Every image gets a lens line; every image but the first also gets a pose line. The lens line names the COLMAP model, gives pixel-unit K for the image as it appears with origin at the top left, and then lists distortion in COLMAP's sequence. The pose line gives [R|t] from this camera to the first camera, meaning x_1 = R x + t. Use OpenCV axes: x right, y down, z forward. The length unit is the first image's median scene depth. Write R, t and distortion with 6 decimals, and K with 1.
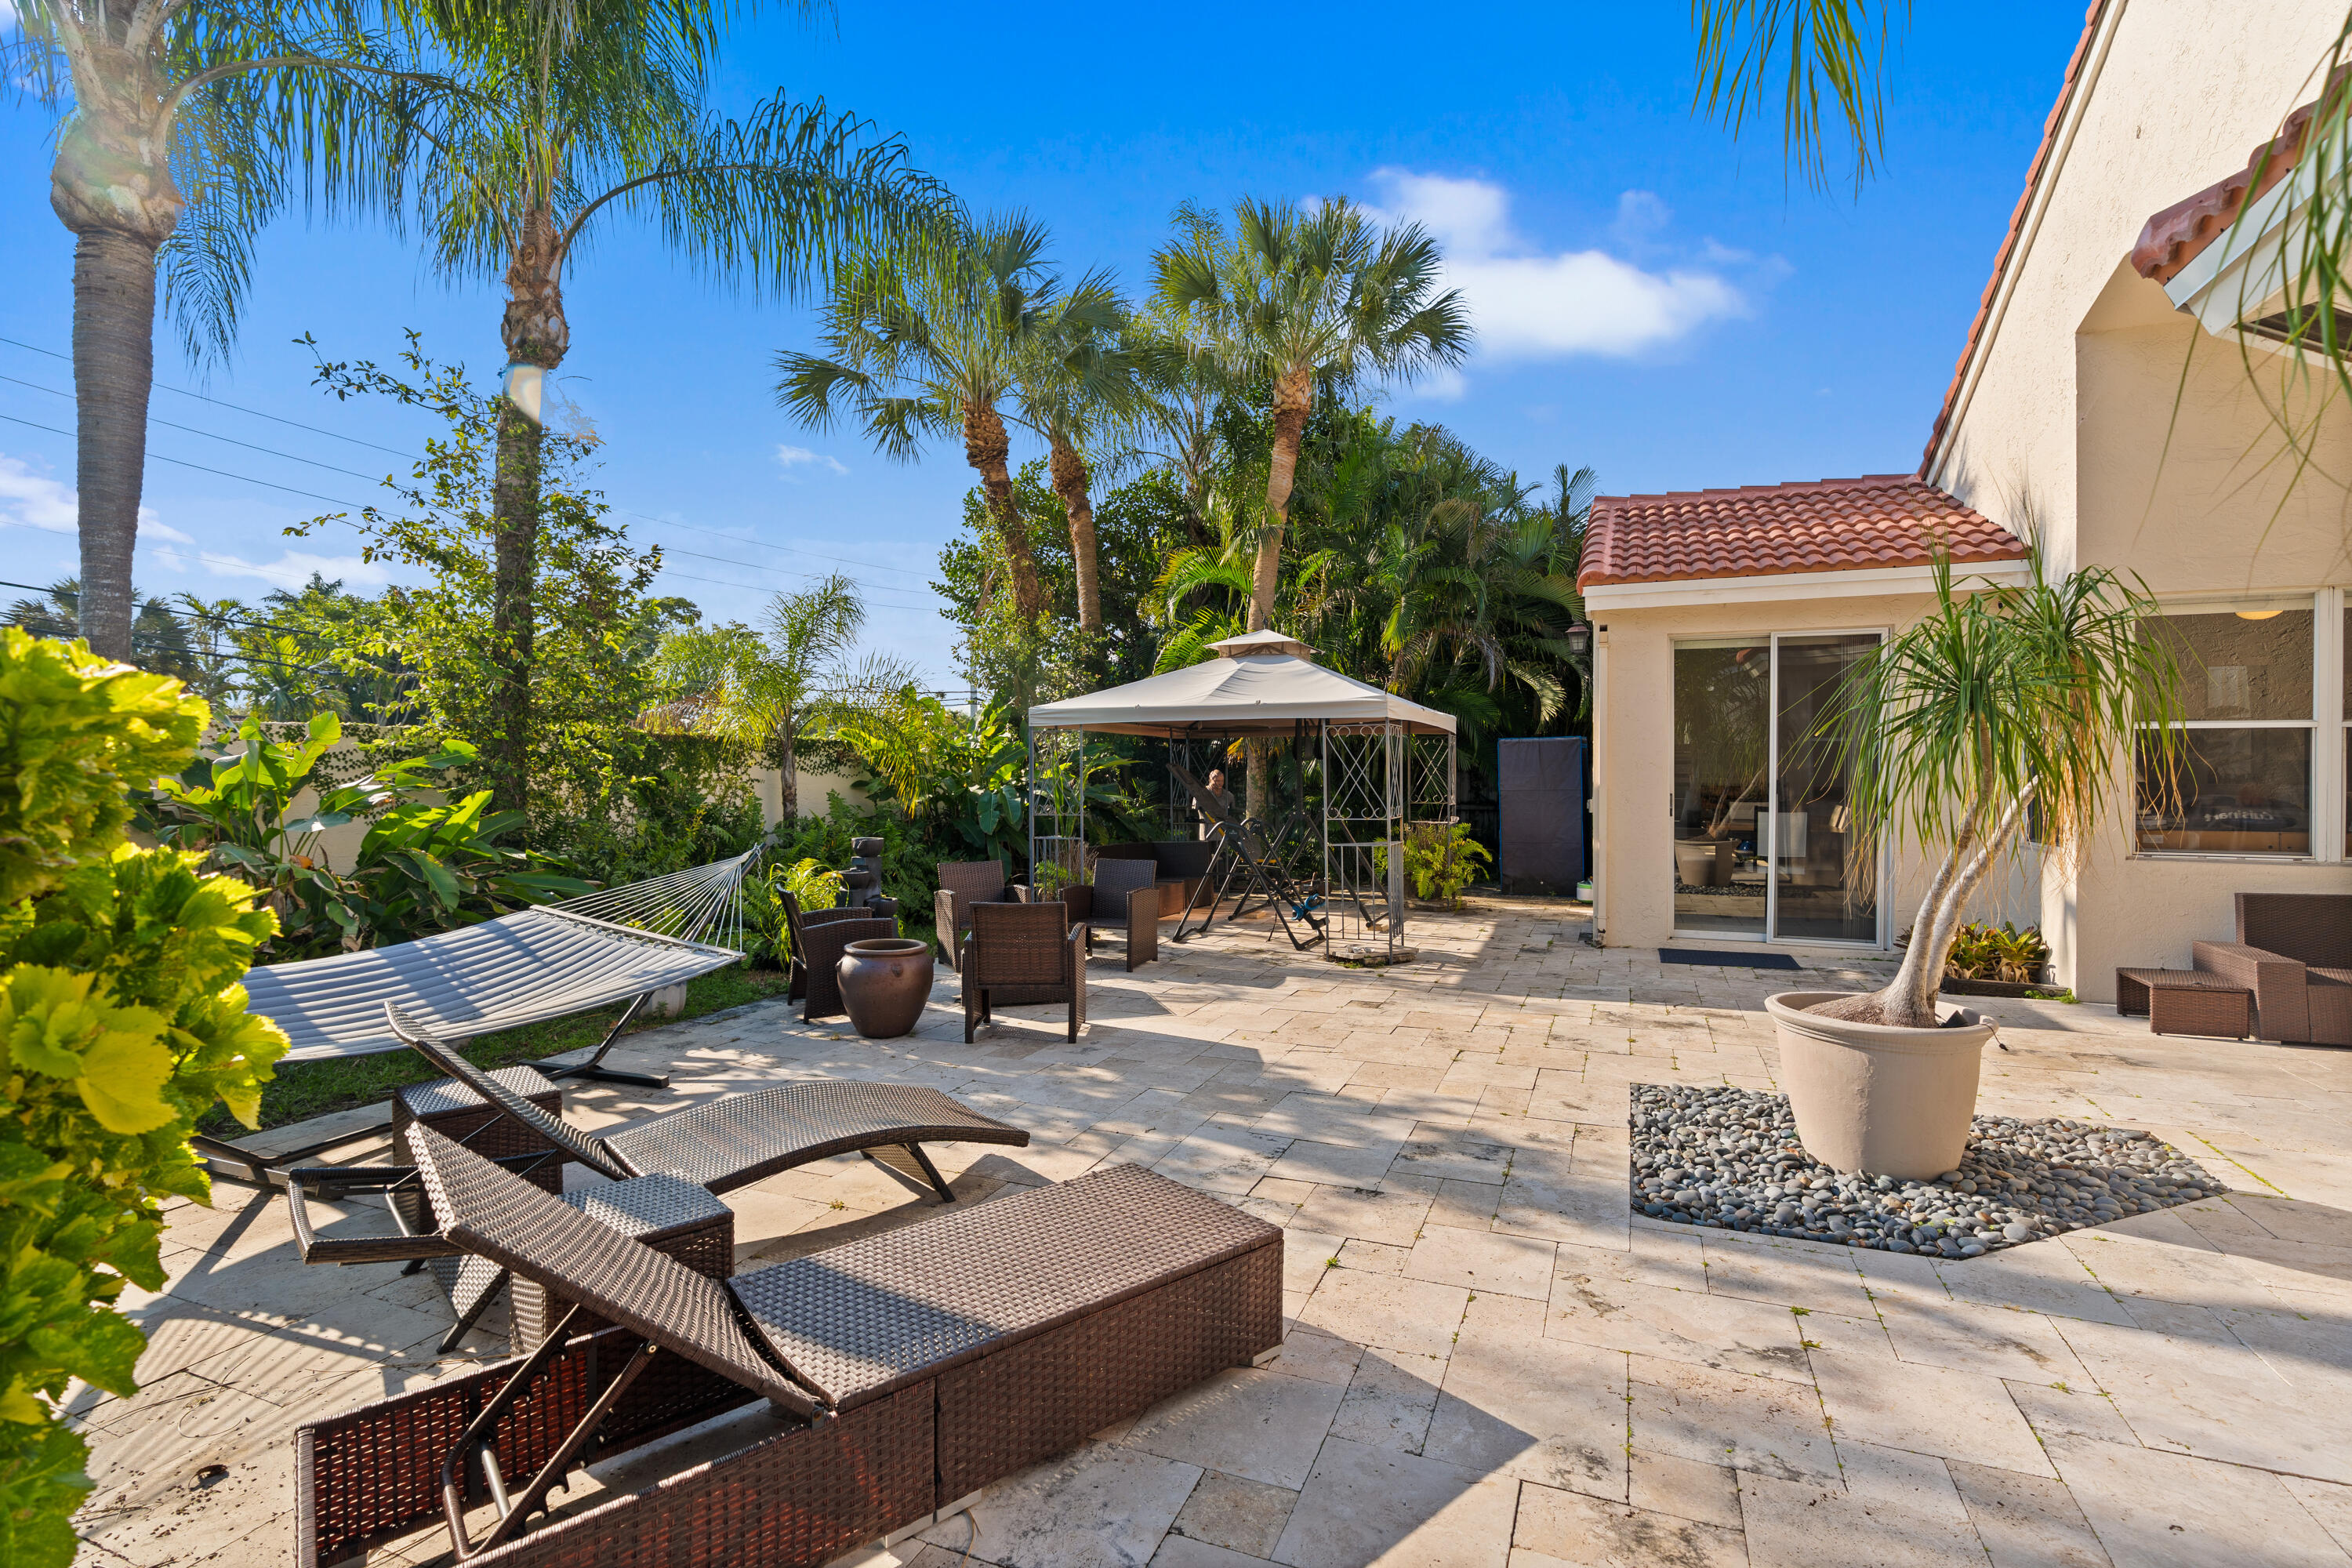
lens RADIAL K [[1086.2, 0, 1188.9], [0, 1086.2, 768.8], [0, 0, 1]] dist [-0.003840, -0.000137]
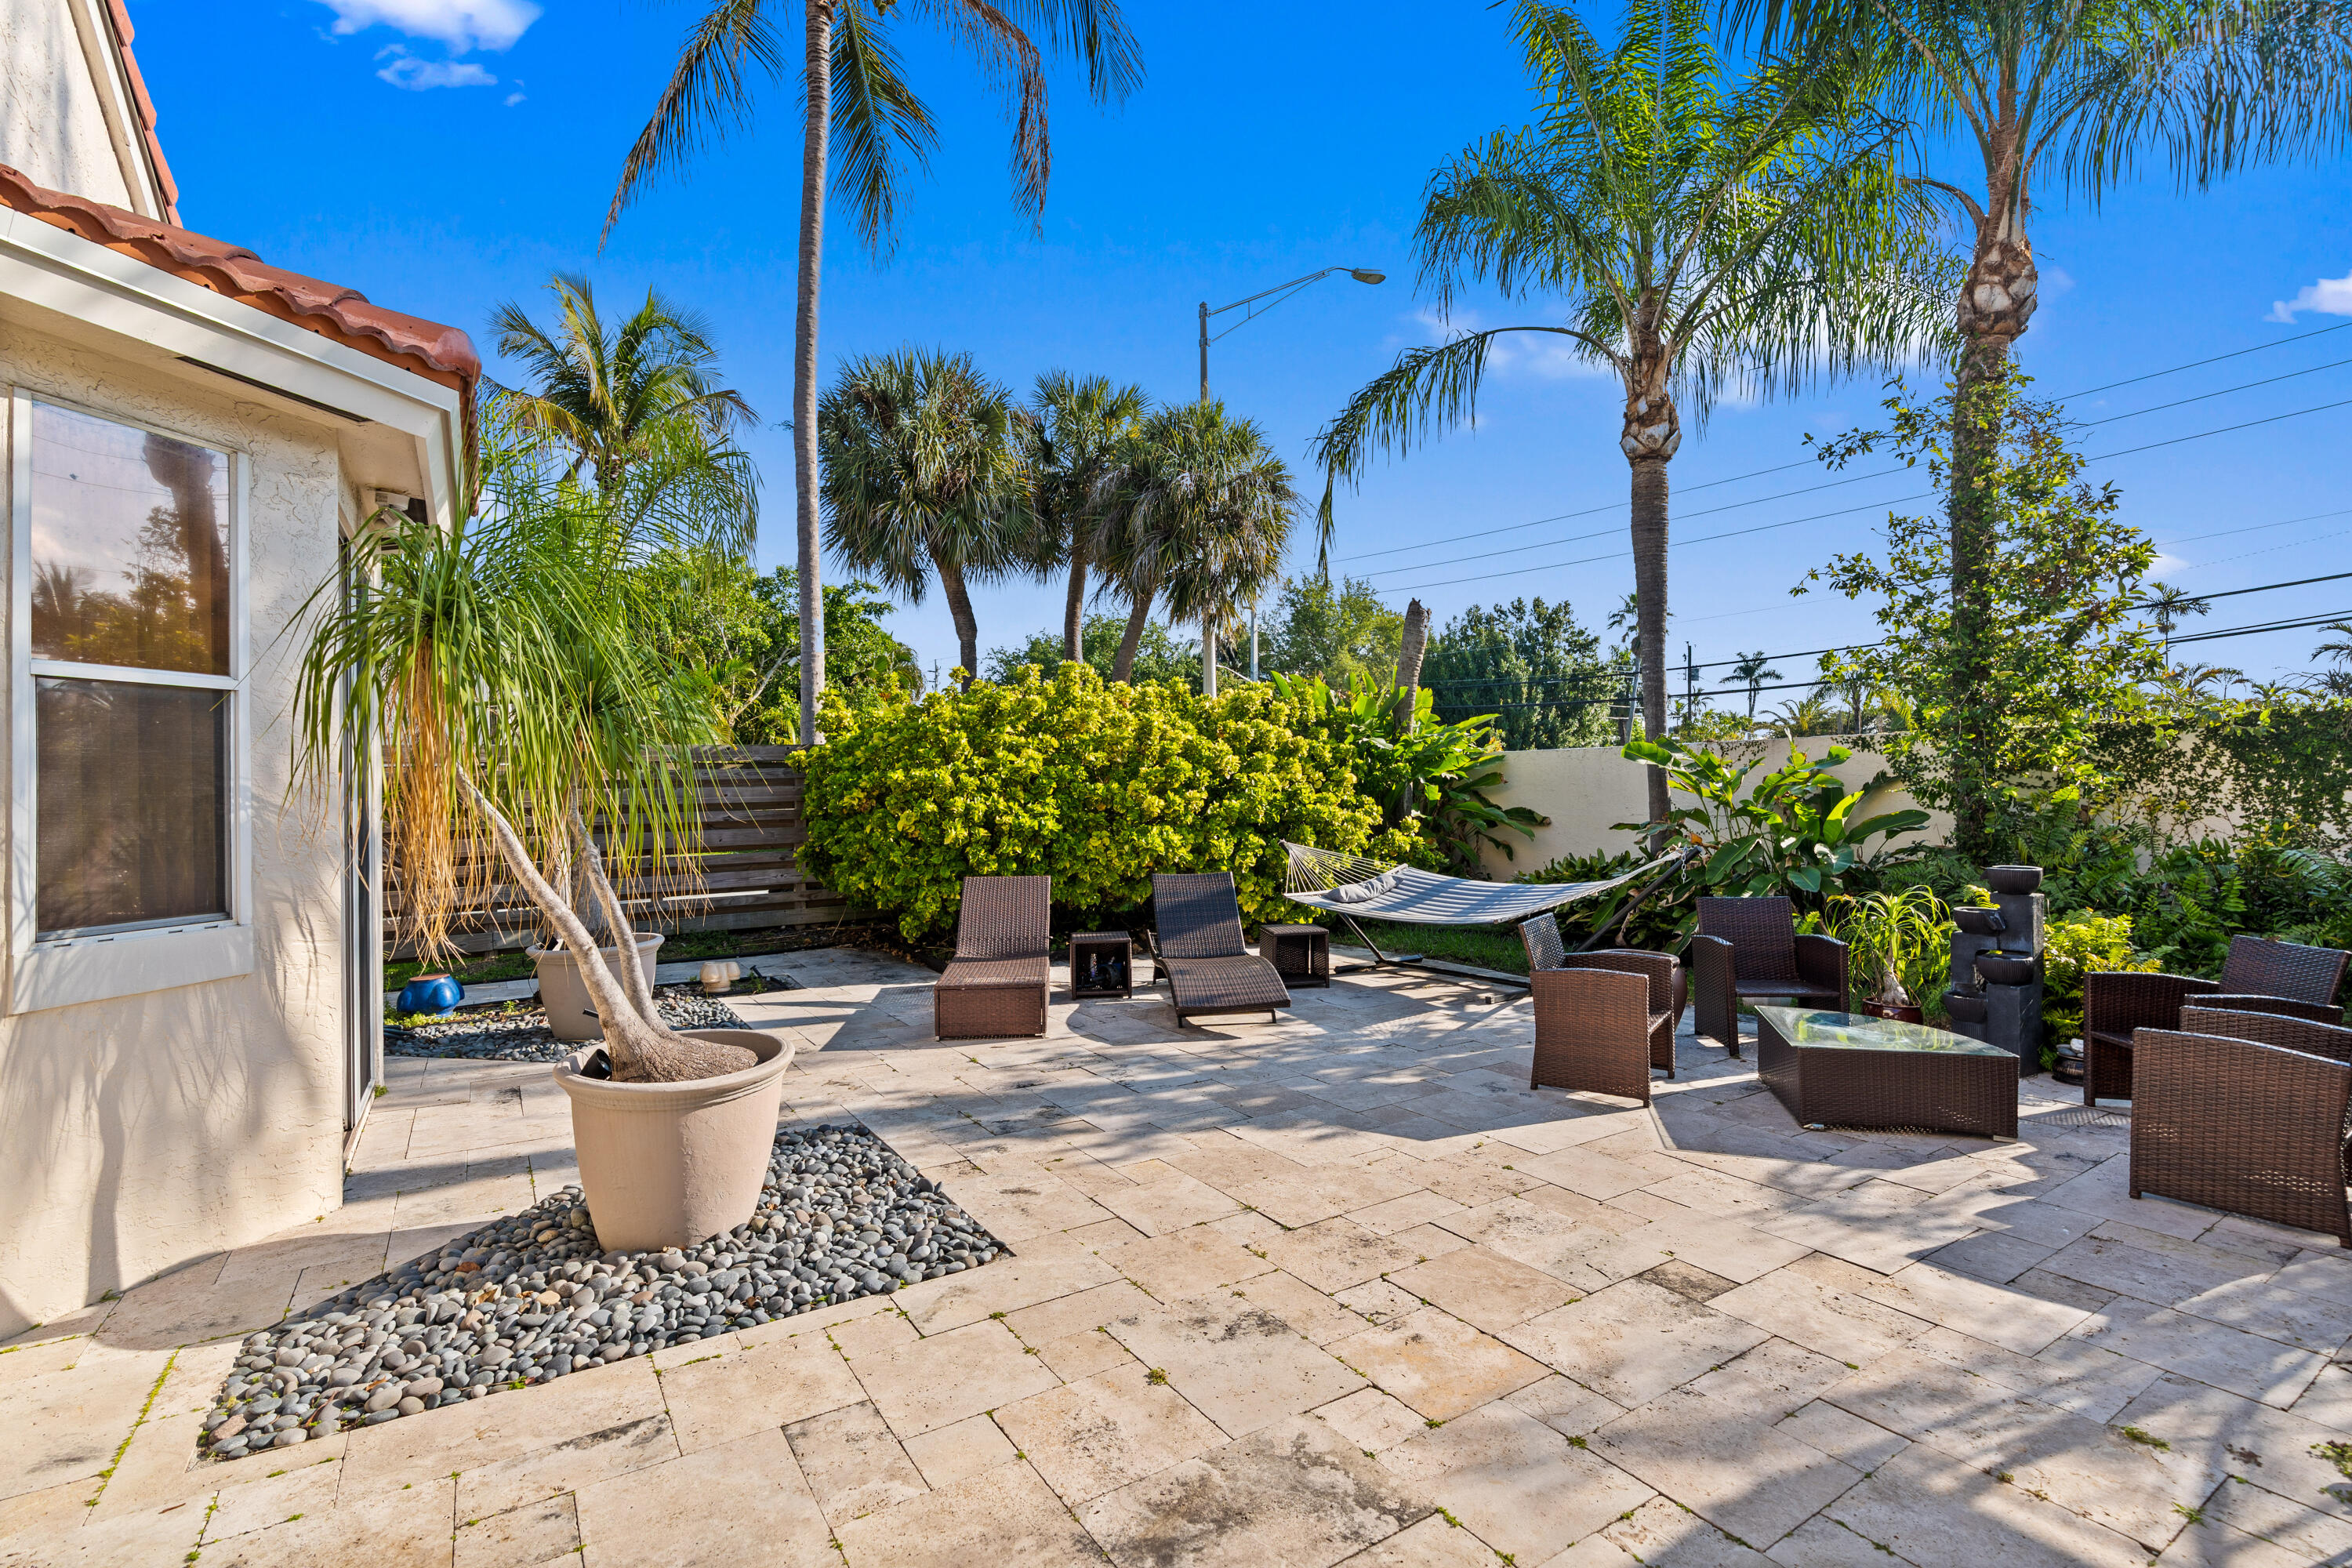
lens RADIAL K [[1113.9, 0, 1208.3], [0, 1113.9, 785.5], [0, 0, 1]] dist [0.088857, -0.000098]
pose [[-0.565178, 0.016452, -0.824805, 0.968750], [0.029673, 0.999560, -0.000395, -0.003341], [0.824435, -0.024698, -0.565417, 1.586130]]
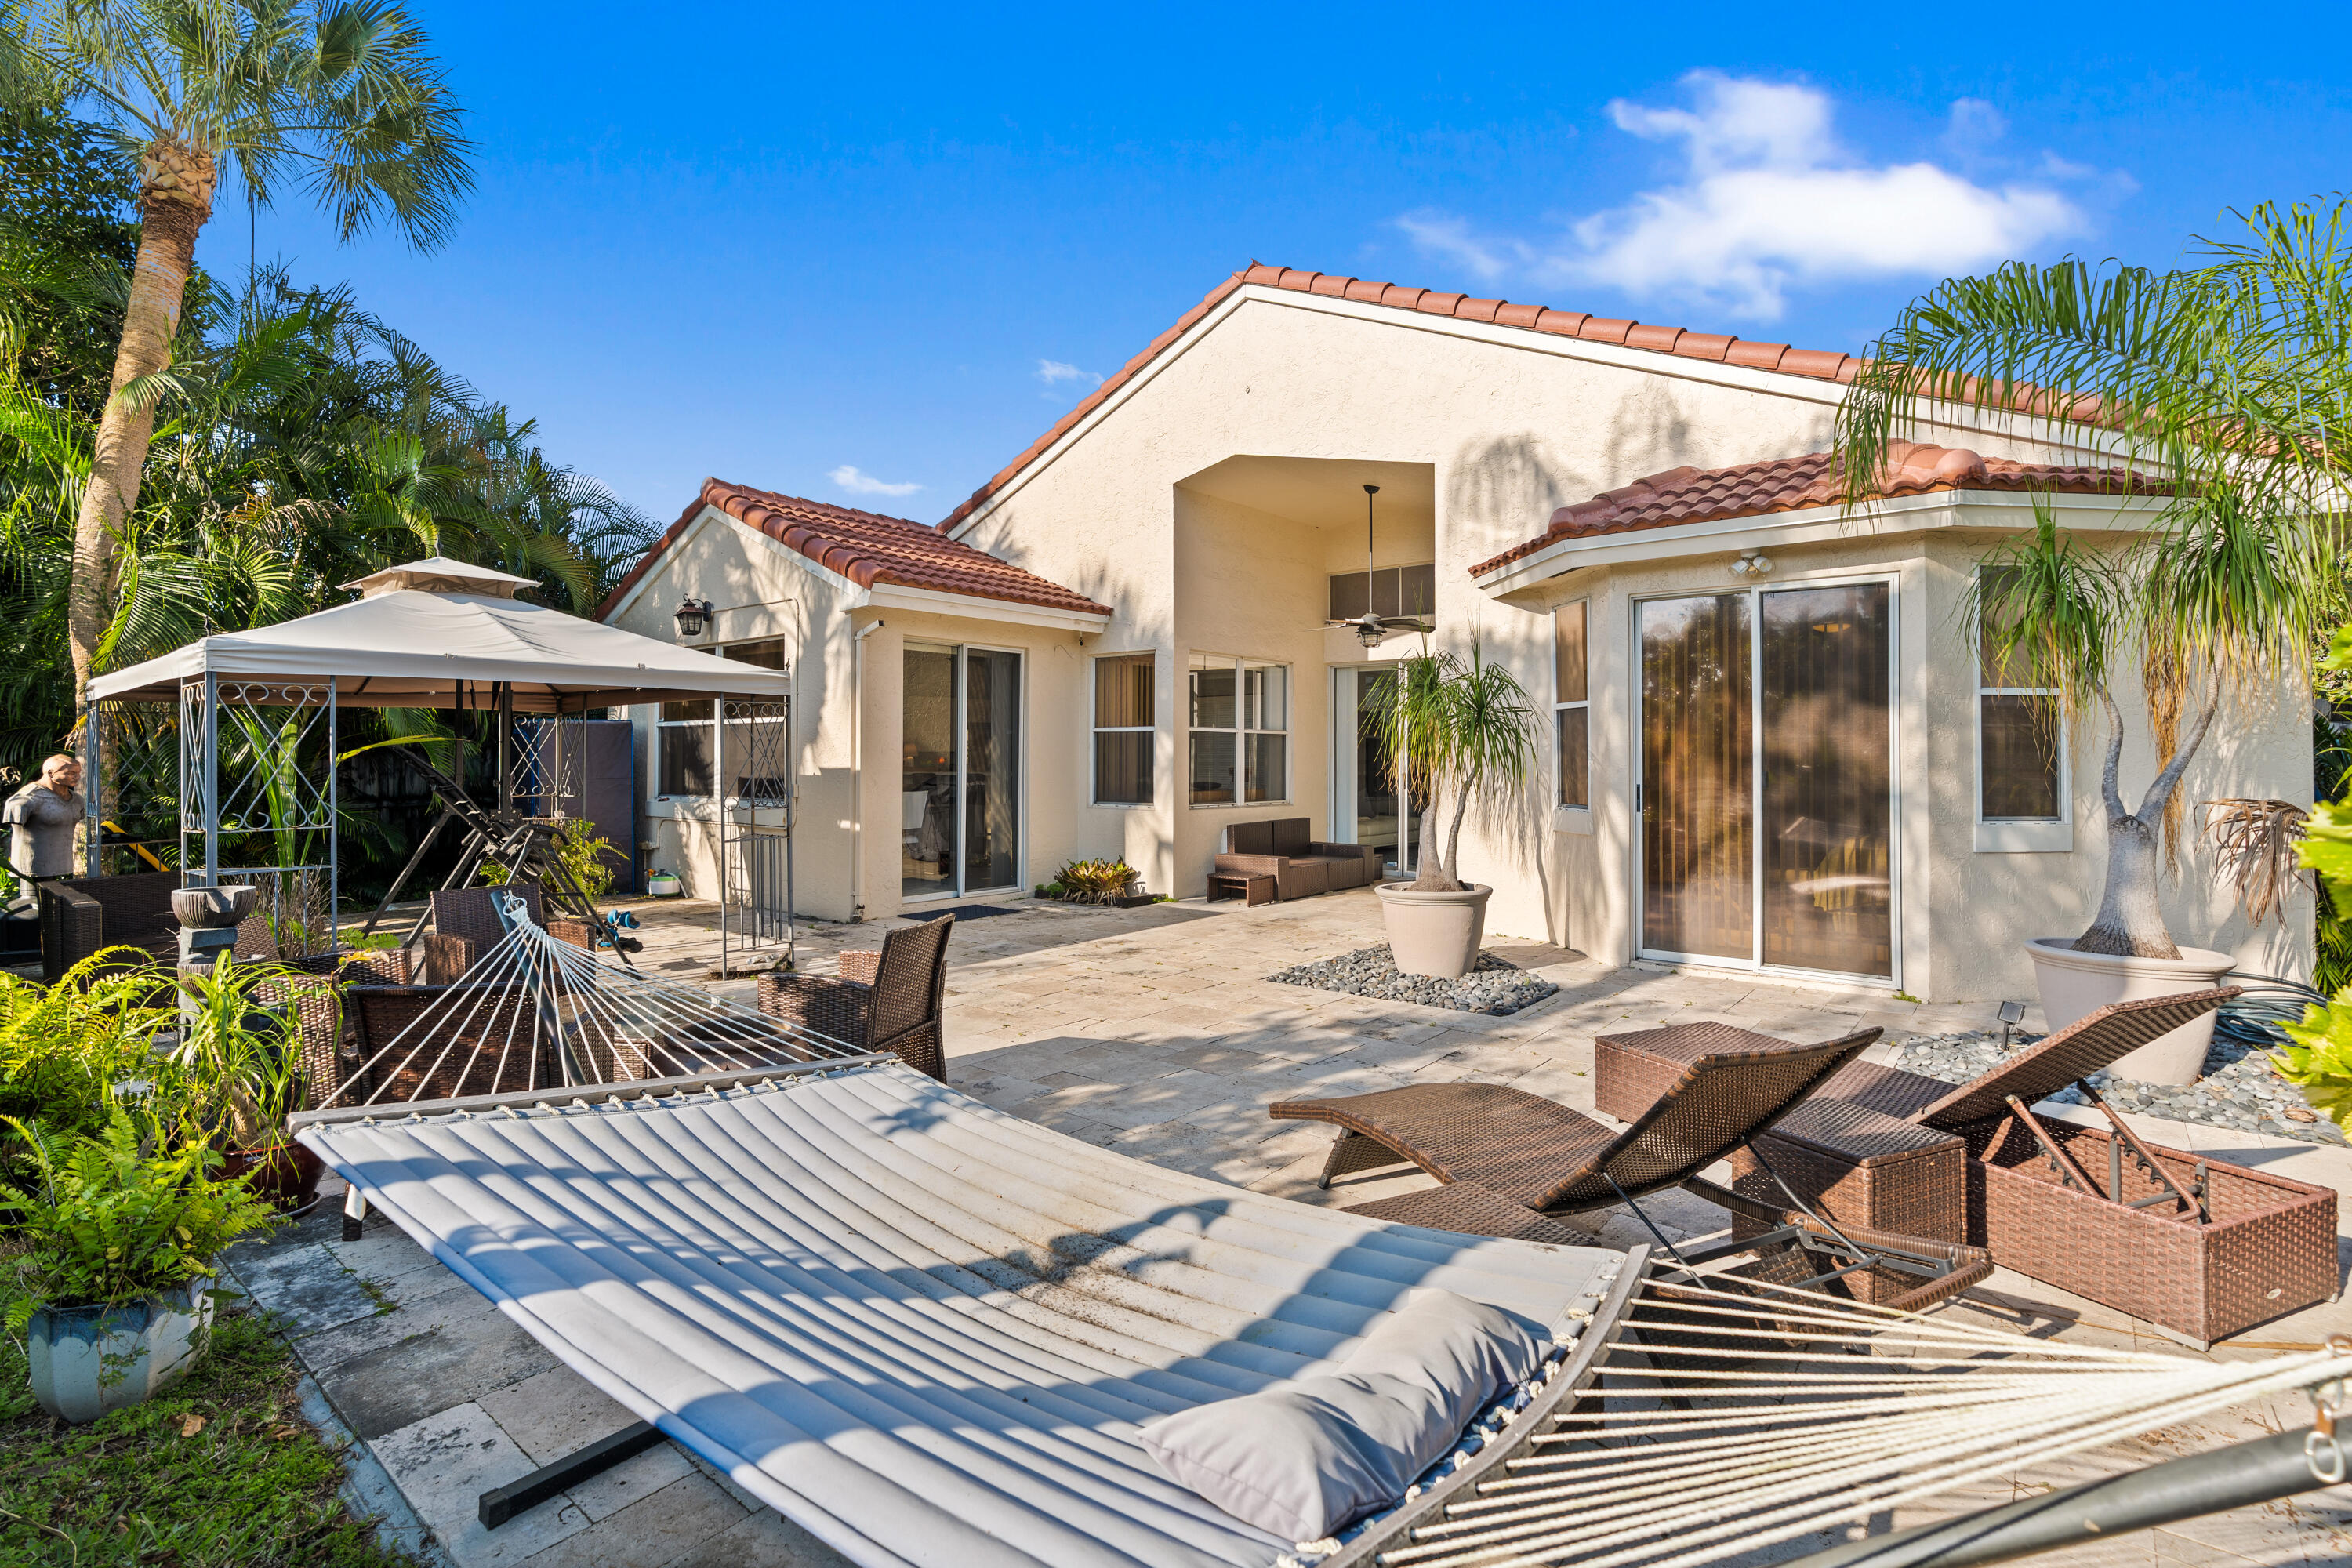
lens RADIAL K [[1084.7, 0, 1180.7], [0, 1084.7, 753.4], [0, 0, 1]] dist [-0.002454, -0.000044]
pose [[0.307493, 0.002299, 0.951548, -1.009657], [-0.007004, 0.999975, -0.000153, -0.004233], [-0.951525, -0.006617, 0.307502, 0.699419]]
